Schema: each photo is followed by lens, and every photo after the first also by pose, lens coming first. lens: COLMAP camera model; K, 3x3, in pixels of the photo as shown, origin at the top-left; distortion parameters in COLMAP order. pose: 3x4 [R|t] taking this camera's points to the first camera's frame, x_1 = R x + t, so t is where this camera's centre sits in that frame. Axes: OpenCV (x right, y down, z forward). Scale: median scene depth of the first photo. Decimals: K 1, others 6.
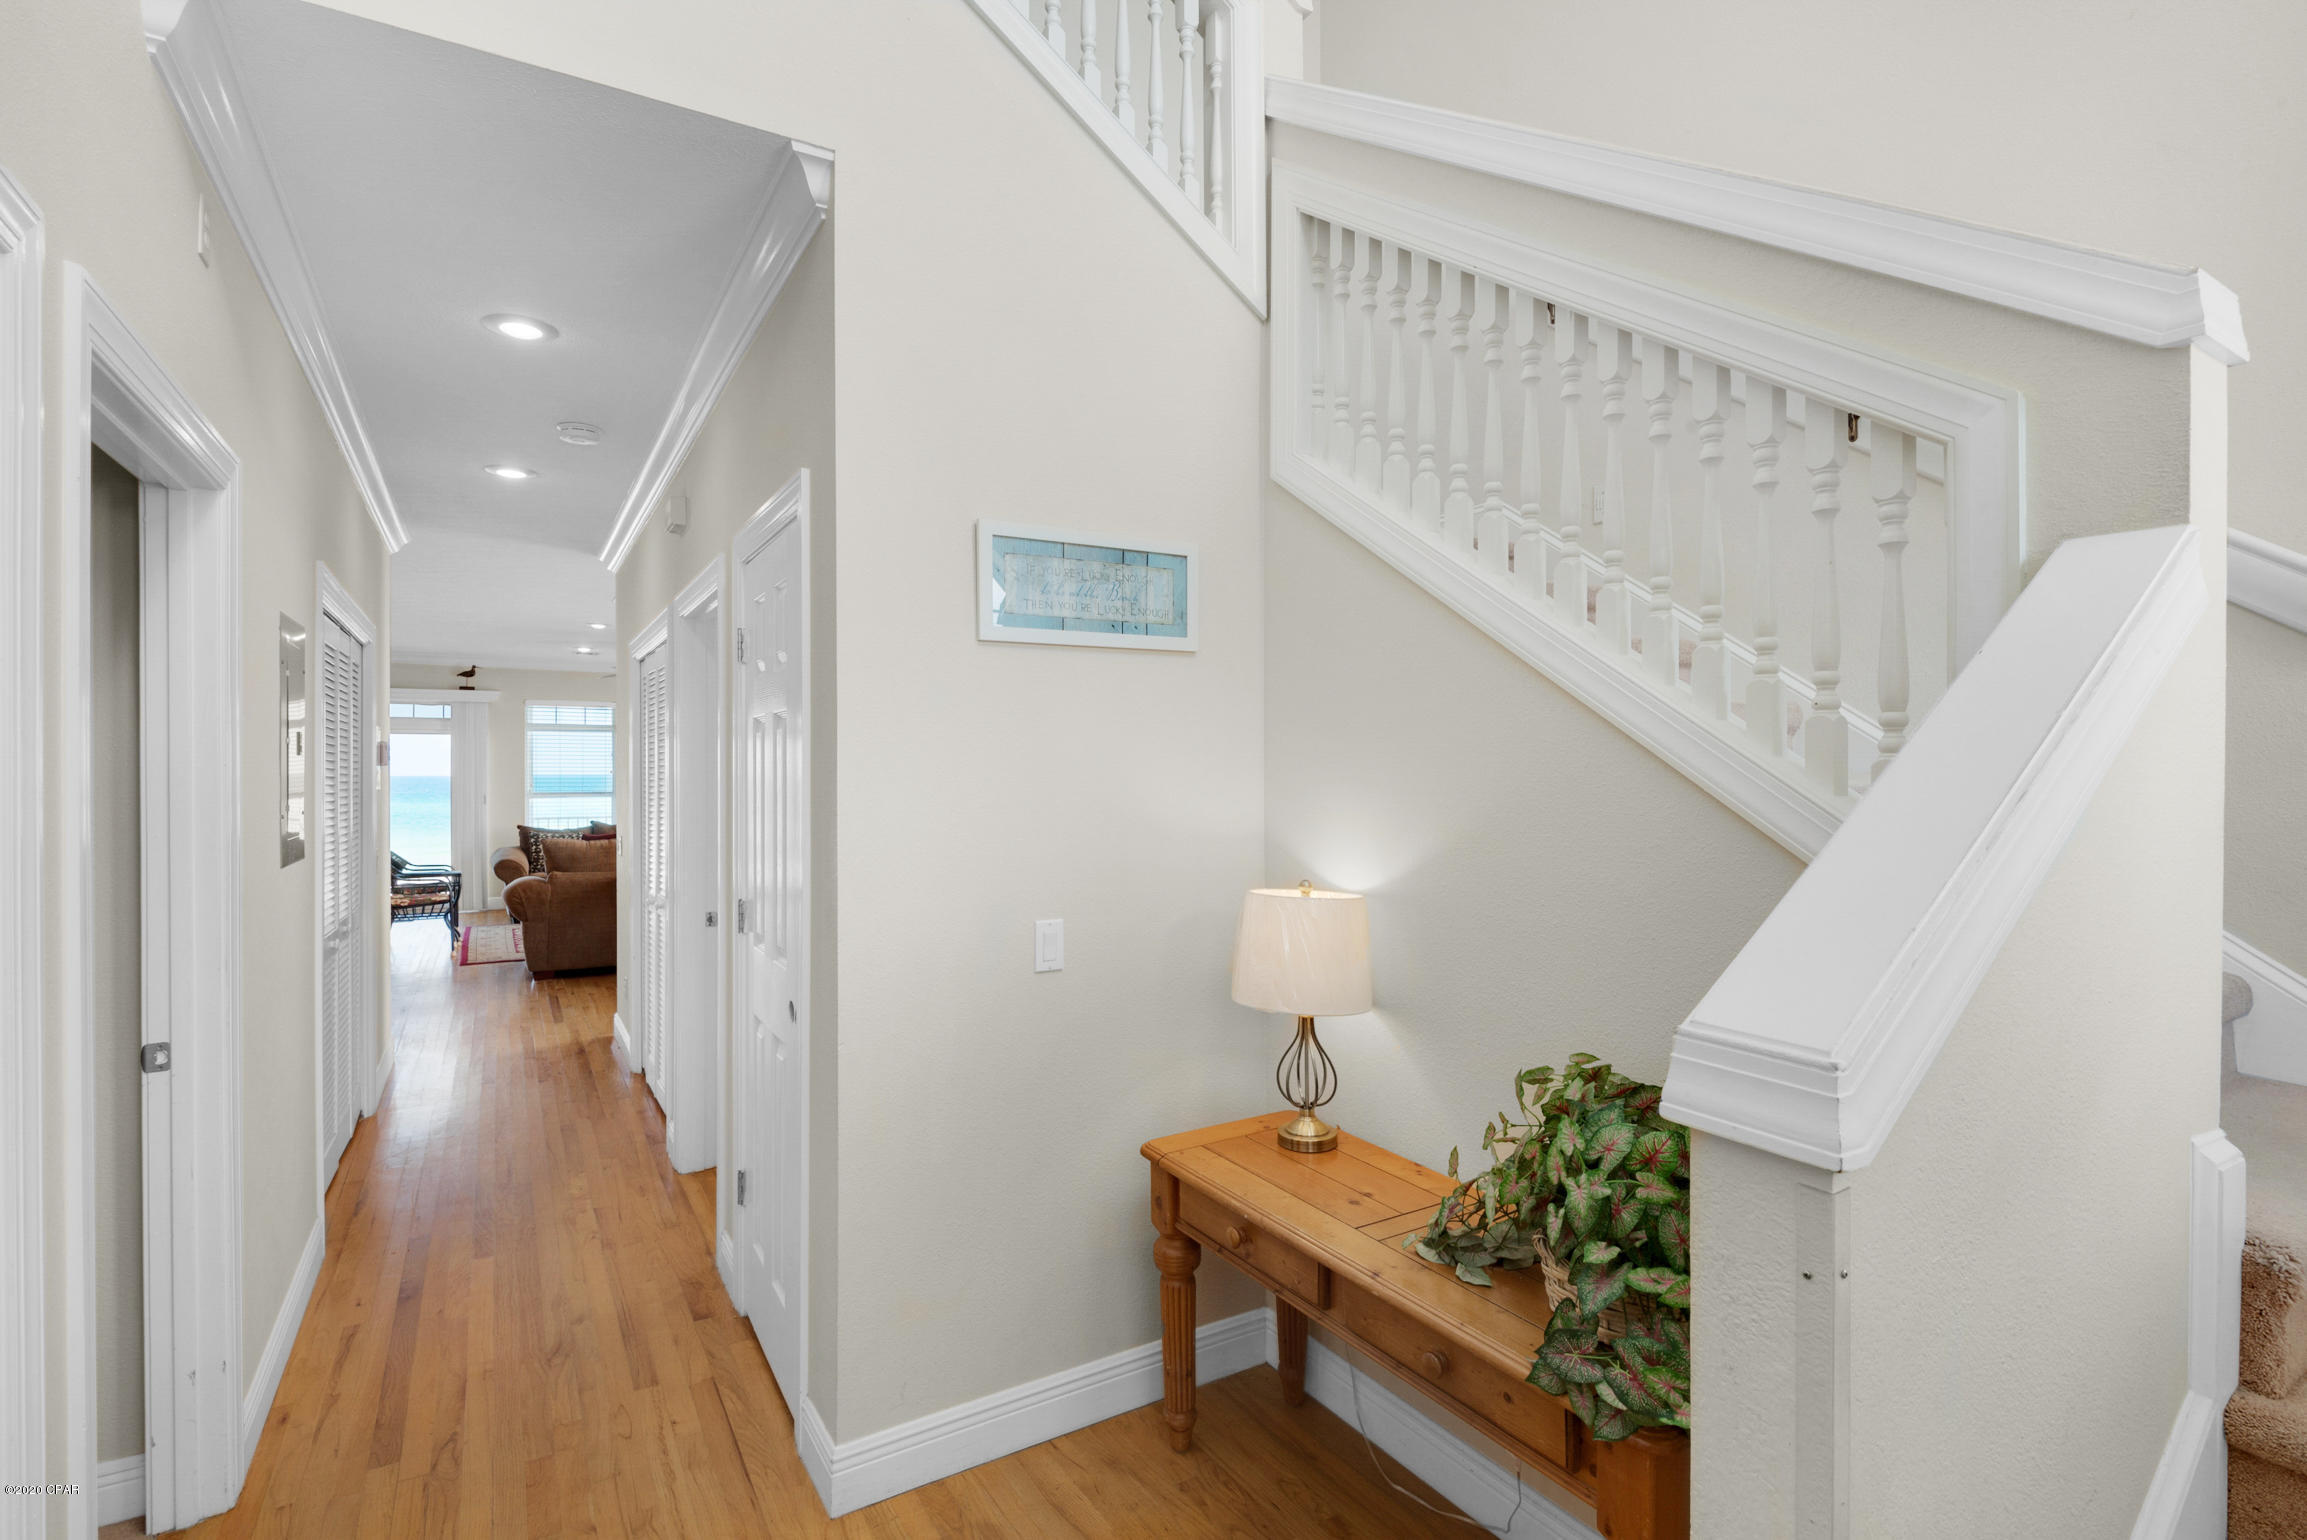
lens RADIAL K [[1078.3, 0, 1159.1], [0, 1078.3, 774.6], [0, 0, 1]] dist [0.002318, 0.000129]
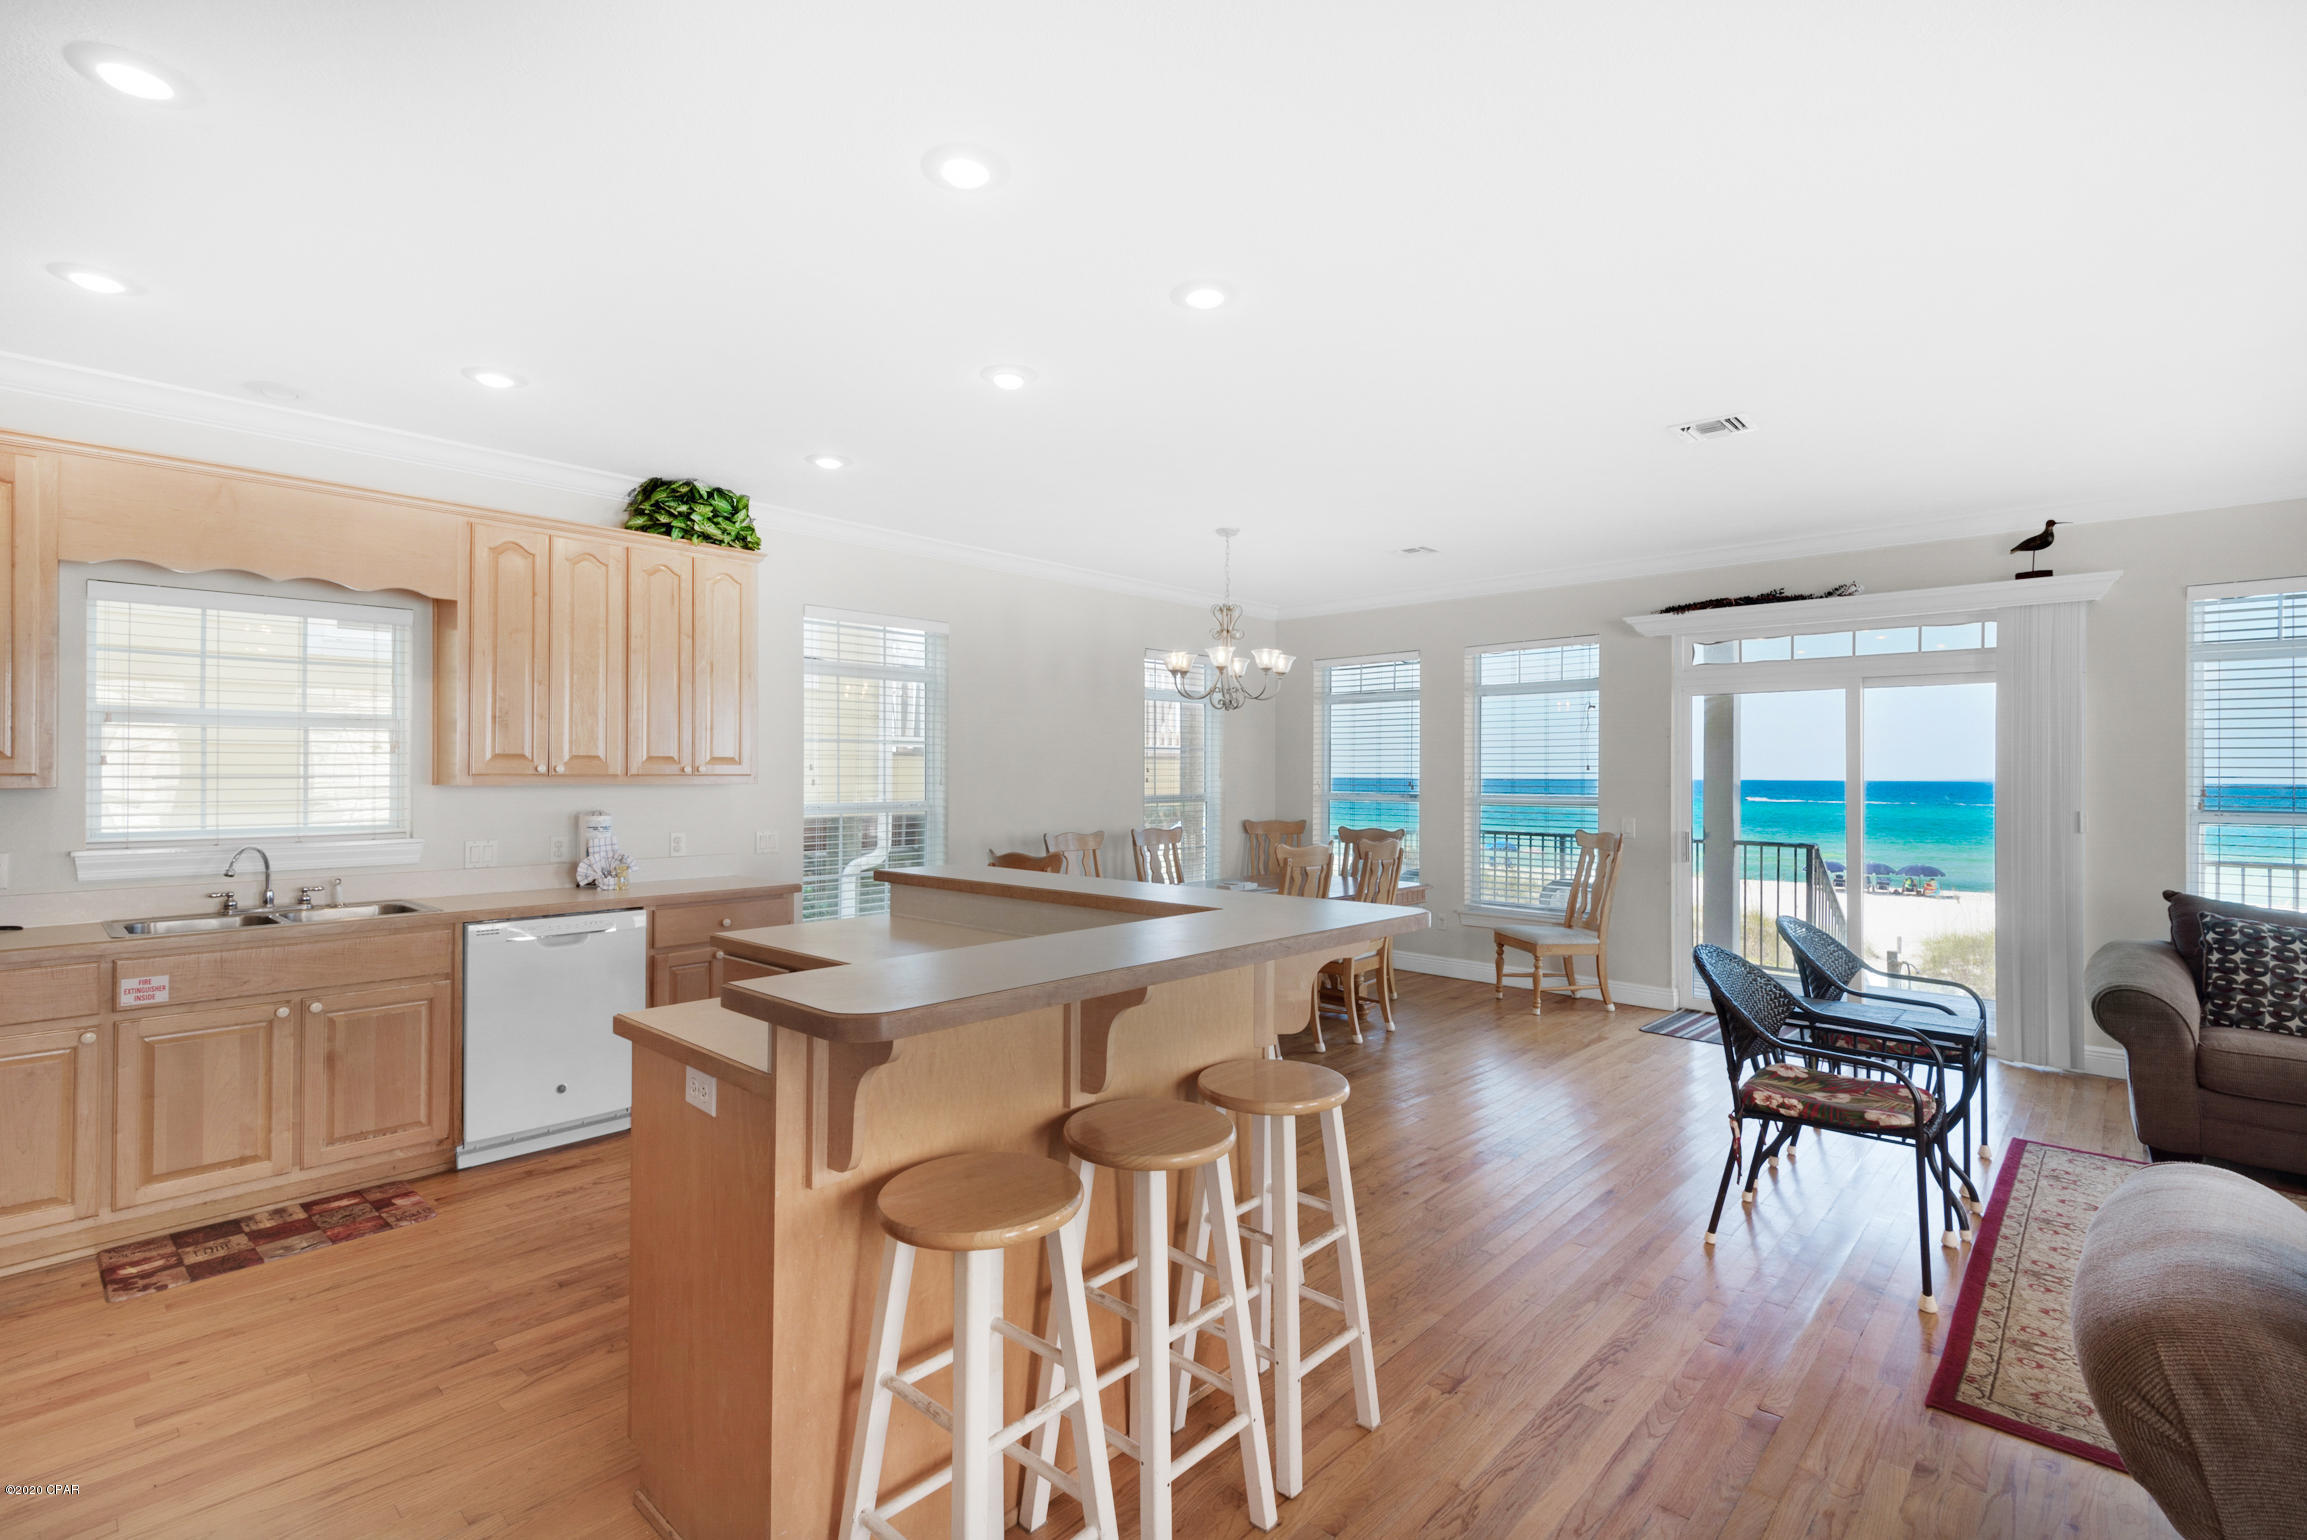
lens RADIAL K [[1054.6, 0, 1154.1], [0, 1054.6, 769.6], [0, 0, 1]] dist [-0.000652, -0.000154]
pose [[0.265481, 0.002172, -0.964114, -0.315926], [-0.004747, 0.999988, 0.000946, 0.002956], [0.964104, 0.004326, 0.265489, 0.532508]]
